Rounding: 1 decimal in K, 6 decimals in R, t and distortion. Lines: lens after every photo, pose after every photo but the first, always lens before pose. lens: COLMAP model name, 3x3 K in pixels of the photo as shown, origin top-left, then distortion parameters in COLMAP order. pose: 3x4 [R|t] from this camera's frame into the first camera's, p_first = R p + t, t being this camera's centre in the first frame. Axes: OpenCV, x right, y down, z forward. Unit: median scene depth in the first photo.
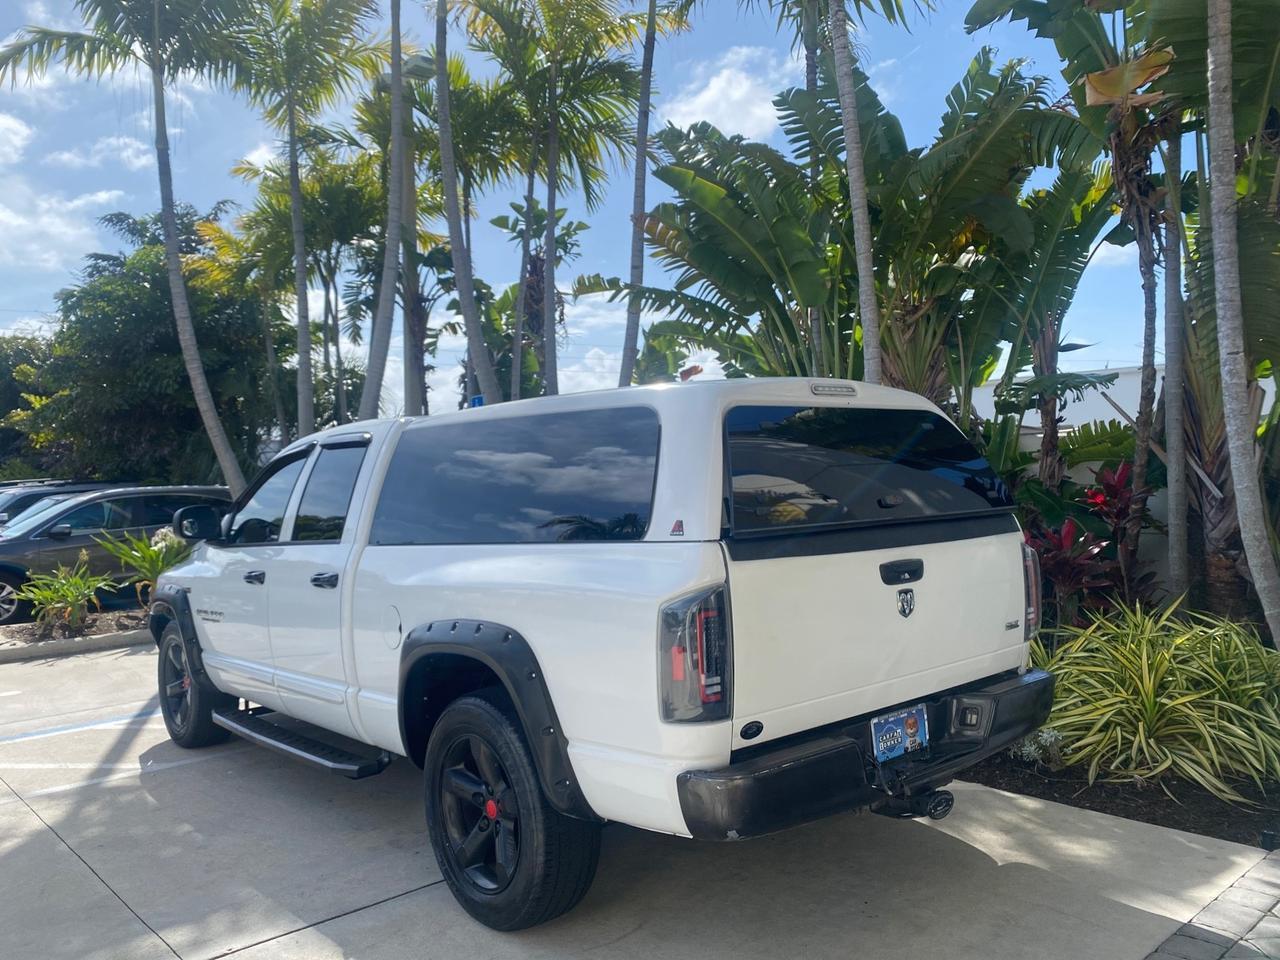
lens RADIAL K [[990.0, 0, 643.3], [0, 990.0, 475.9], [0, 0, 1]] dist [0.036626, -0.045877]
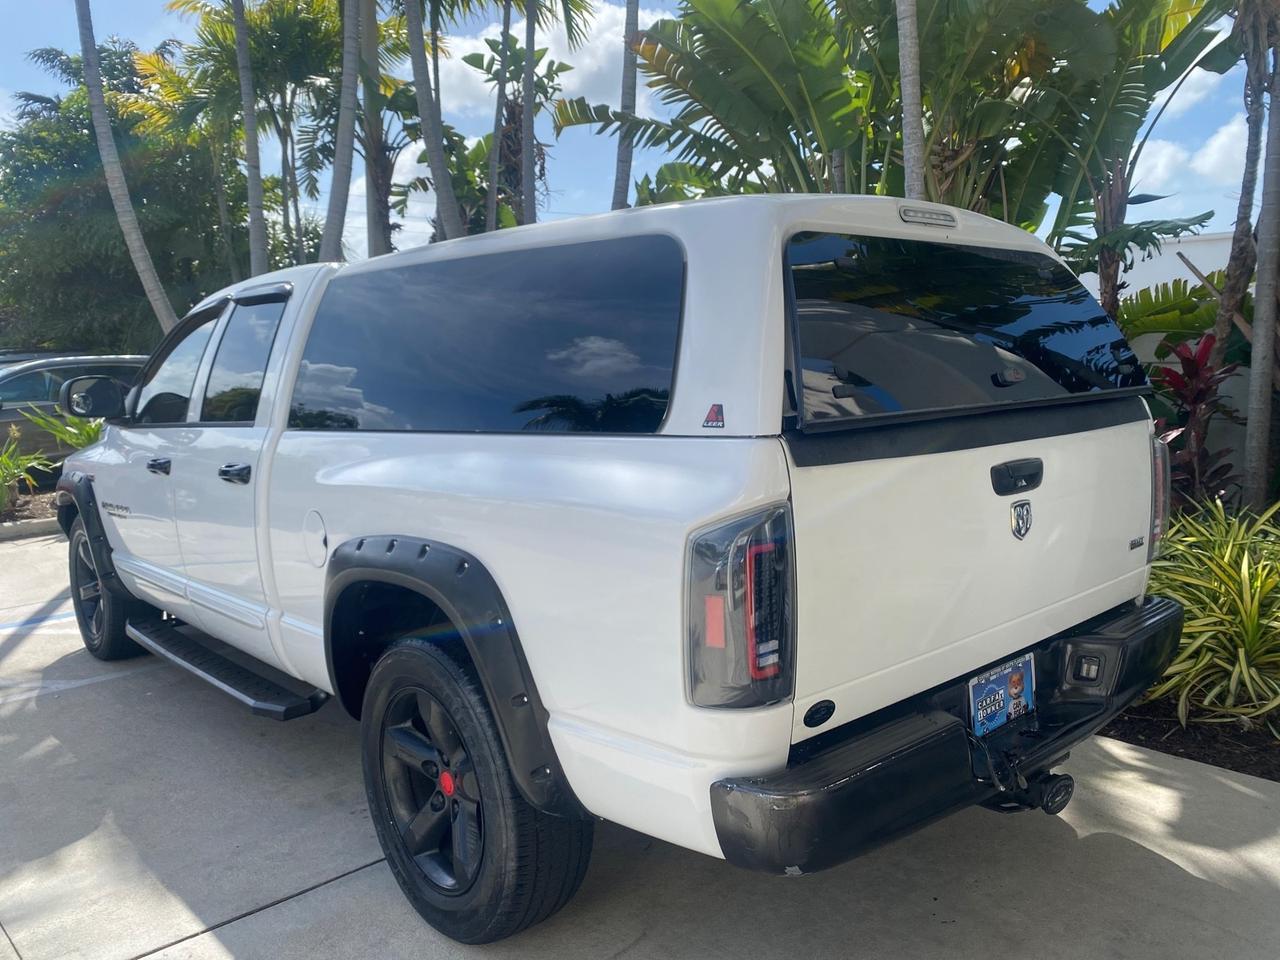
lens RADIAL K [[990.0, 0, 643.3], [0, 990.0, 470.4], [0, 0, 1]] dist [0.036626, -0.045877]
pose [[0.999810, 0.007662, 0.017946, -0.013609], [-0.009723, 0.992998, 0.117734, 0.006782], [-0.016918, -0.117886, 0.992883, 0.192498]]
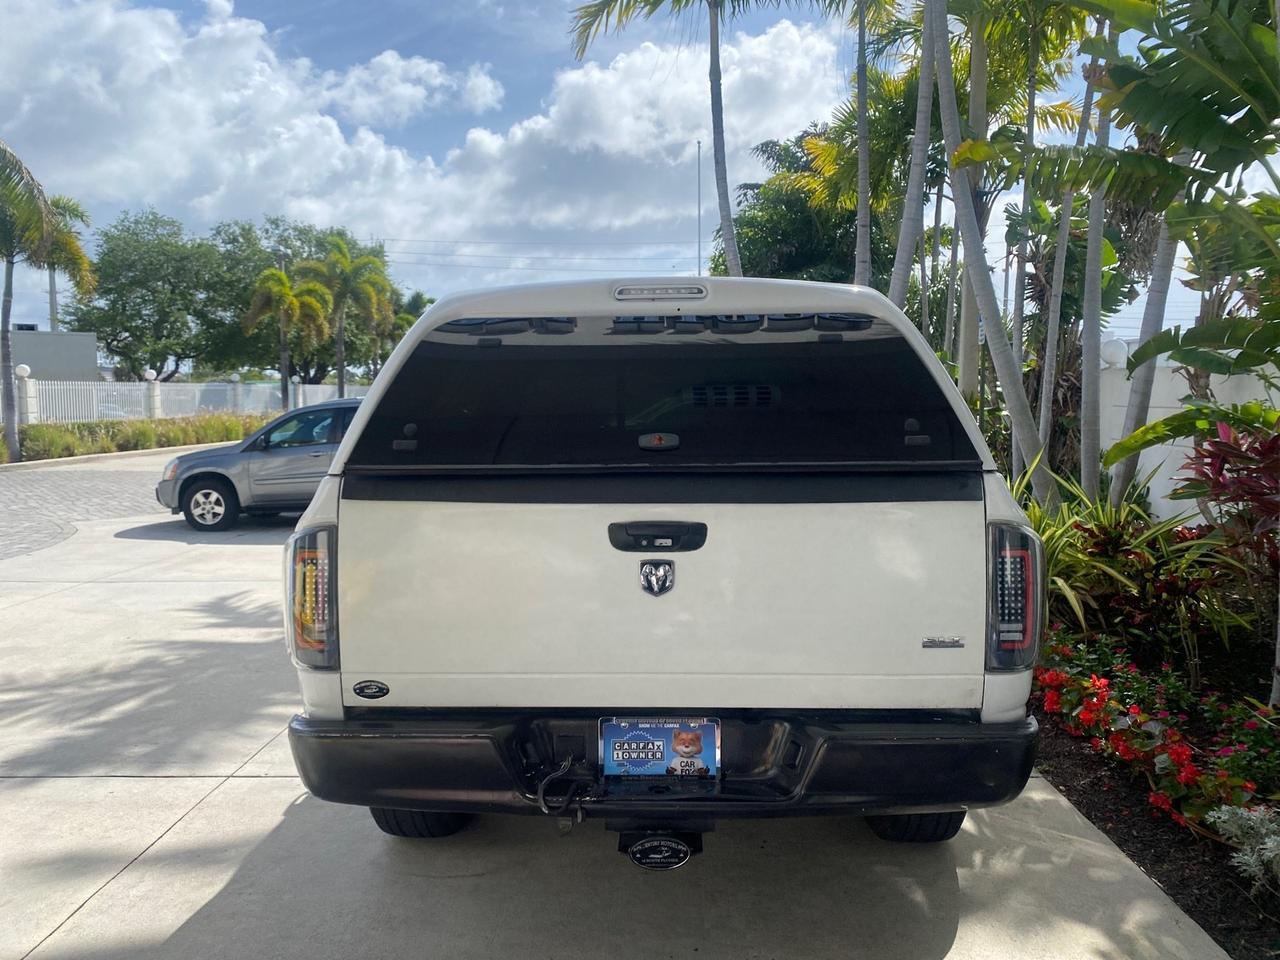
lens RADIAL K [[990.0, 0, 638.3], [0, 990.0, 480.4], [0, 0, 1]] dist [0.036626, -0.045877]
pose [[0.729944, 0.081333, -0.678651, 0.483694], [-0.015551, 0.994614, 0.102473, -0.014066], [0.683330, -0.064246, 0.727277, 0.292271]]
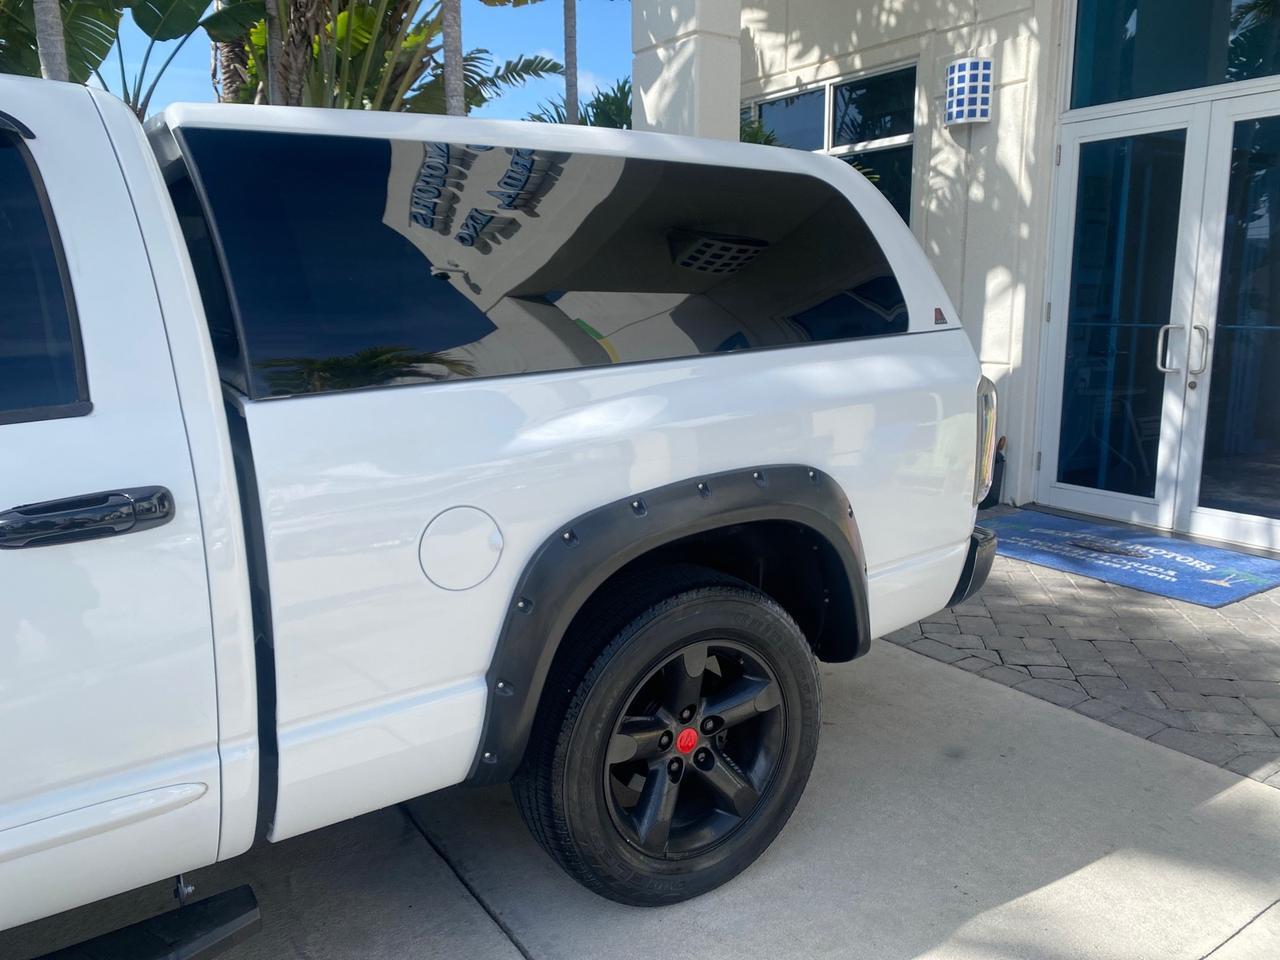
lens RADIAL K [[990.0, 0, 642.9], [0, 990.0, 475.1], [0, 0, 1]] dist [0.036626, -0.045877]
pose [[0.136764, -0.154197, 0.978529, -0.557128], [0.003346, 0.987877, 0.155203, 0.030169], [-0.990598, -0.017951, 0.135622, 0.646861]]
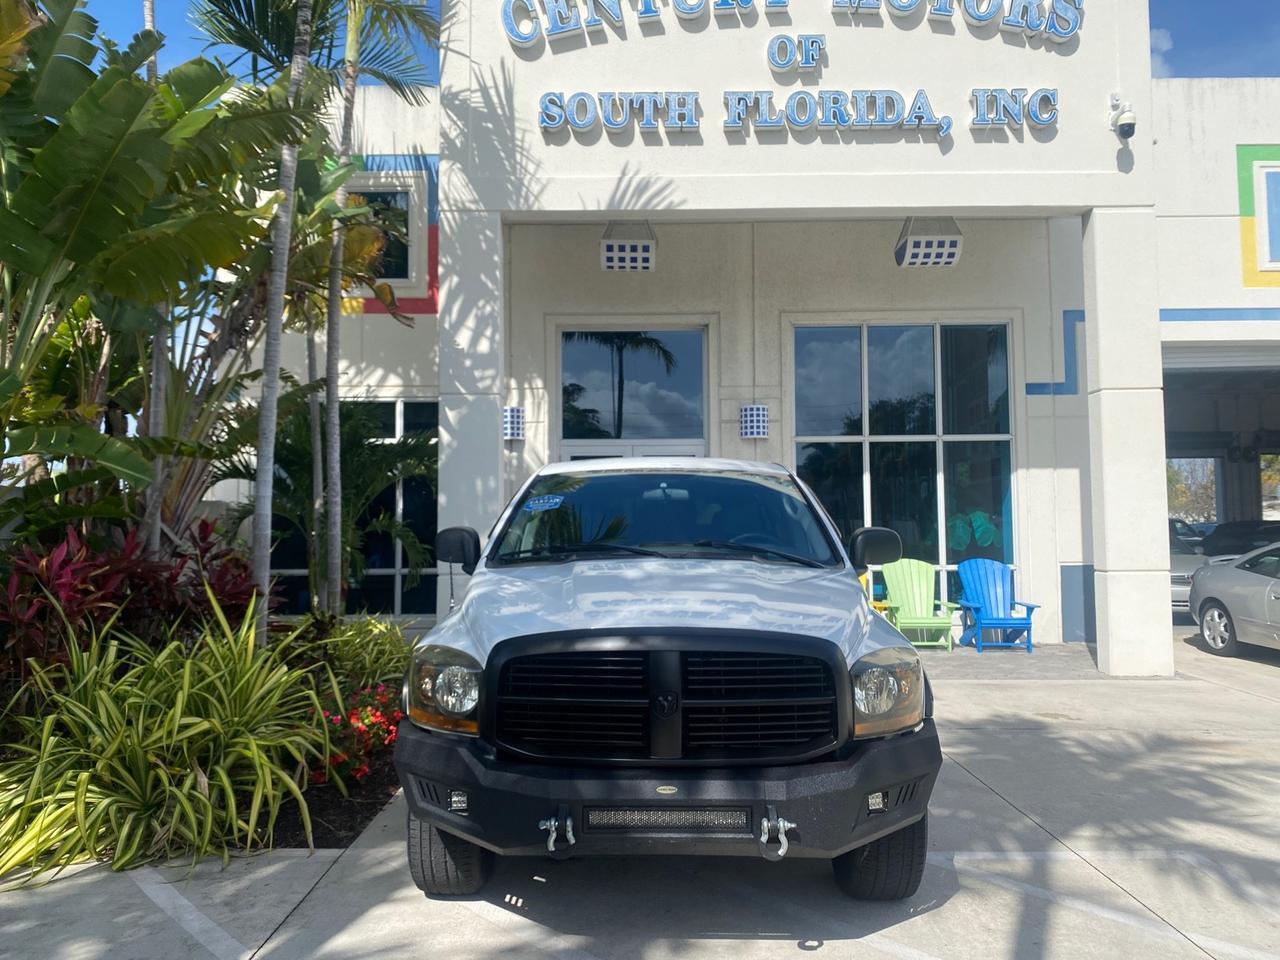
lens RADIAL K [[990.0, 0, 636.7], [0, 990.0, 477.5], [0, 0, 1]] dist [0.036626, -0.045877]
pose [[-0.756019, 0.062966, 0.651514, -0.946025], [0.024582, 0.997391, -0.067868, 0.045189], [-0.654088, -0.035294, -0.755594, 1.976795]]
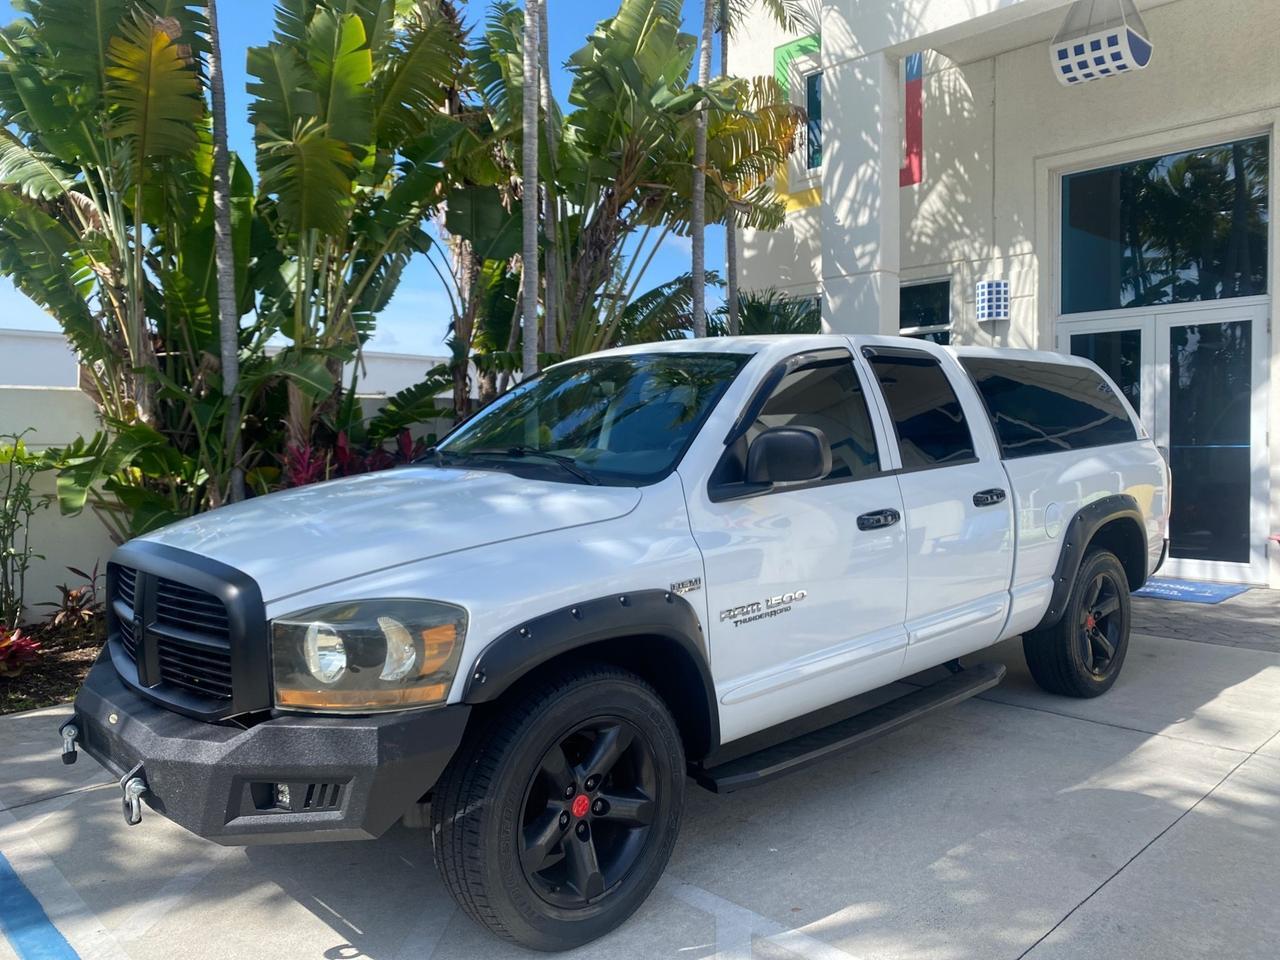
lens RADIAL K [[990.0, 0, 628.6], [0, 990.0, 467.5], [0, 0, 1]] dist [0.036626, -0.045877]
pose [[-0.047278, -0.006232, 0.998862, -1.126186], [0.014448, 0.999872, 0.006922, 0.054800], [-0.998777, 0.014759, -0.047182, 1.218218]]
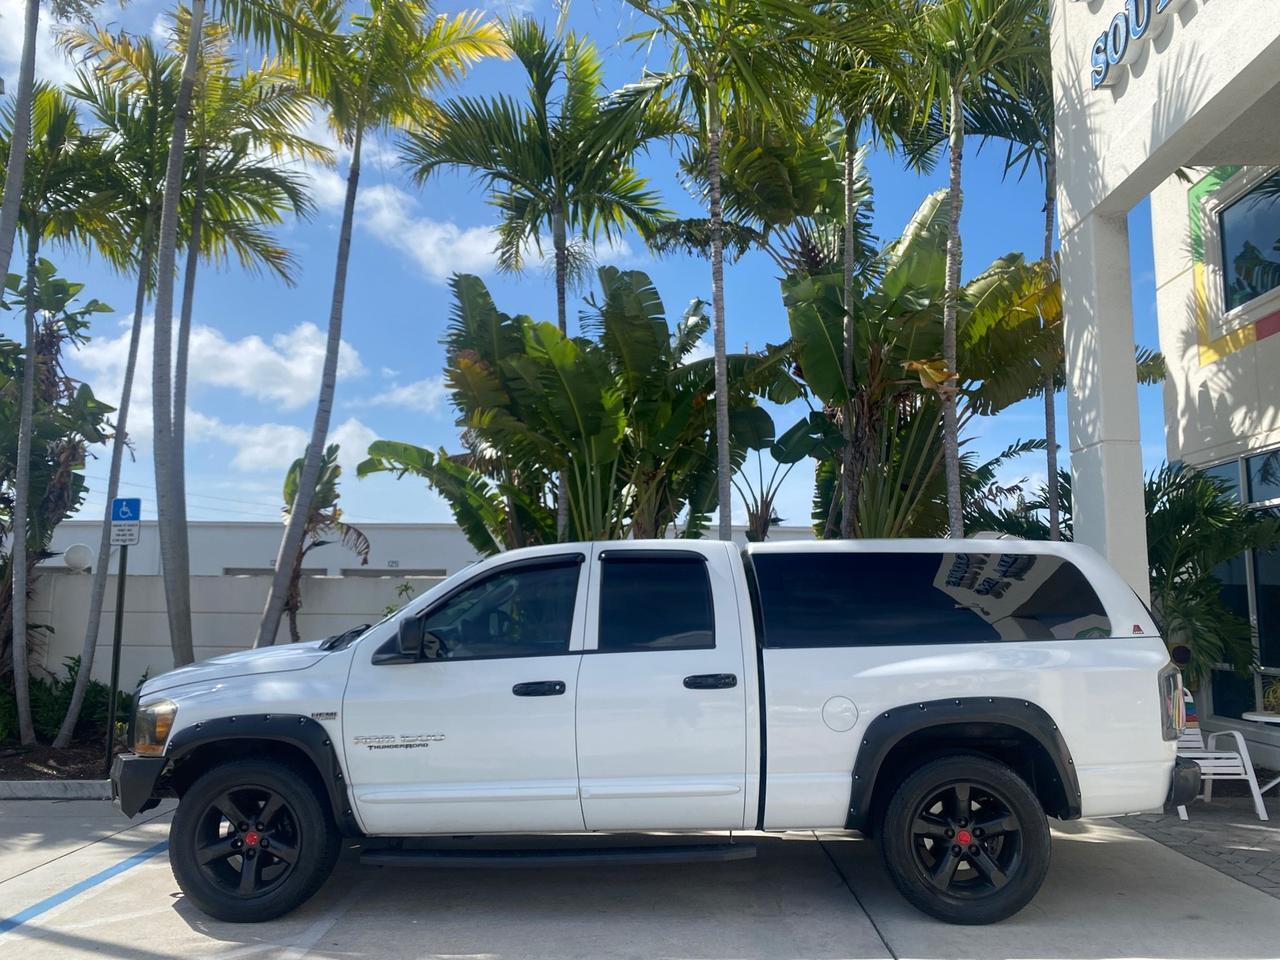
lens RADIAL K [[990.0, 0, 639.1], [0, 990.0, 478.3], [0, 0, 1]] dist [0.036626, -0.045877]
pose [[0.677109, 0.126043, 0.725008, -1.048101], [-0.023099, 0.988377, -0.150257, 0.041527], [-0.735520, 0.084993, 0.672150, 0.249030]]
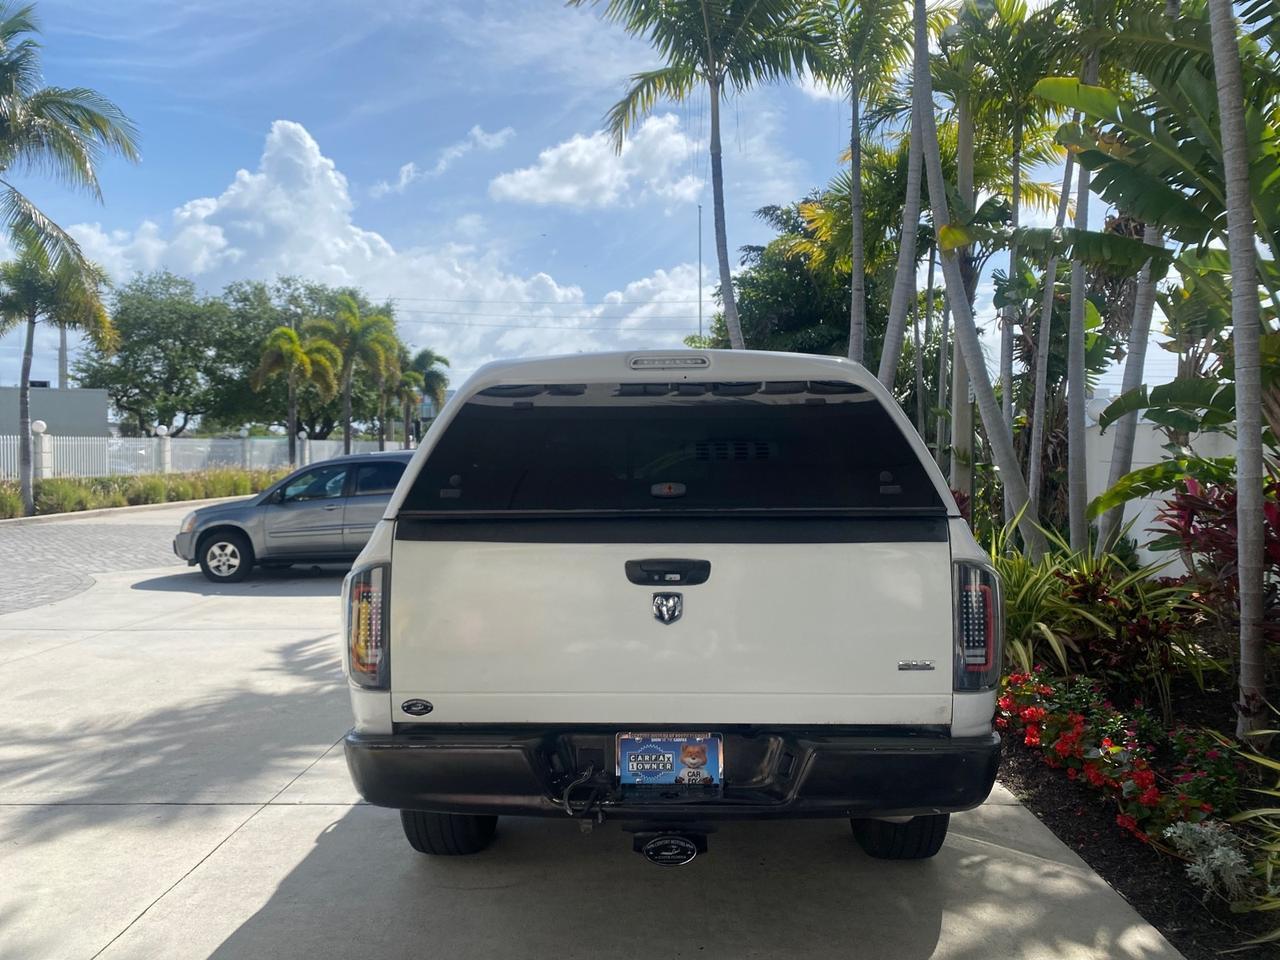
lens RADIAL K [[990.0, 0, 640.5], [0, 990.0, 476.0], [0, 0, 1]] dist [0.036626, -0.045877]
pose [[0.729888, 0.041092, -0.682330, 0.532081], [-0.016675, 0.998965, 0.042324, -0.015180], [0.683363, -0.019514, 0.729818, 0.231816]]
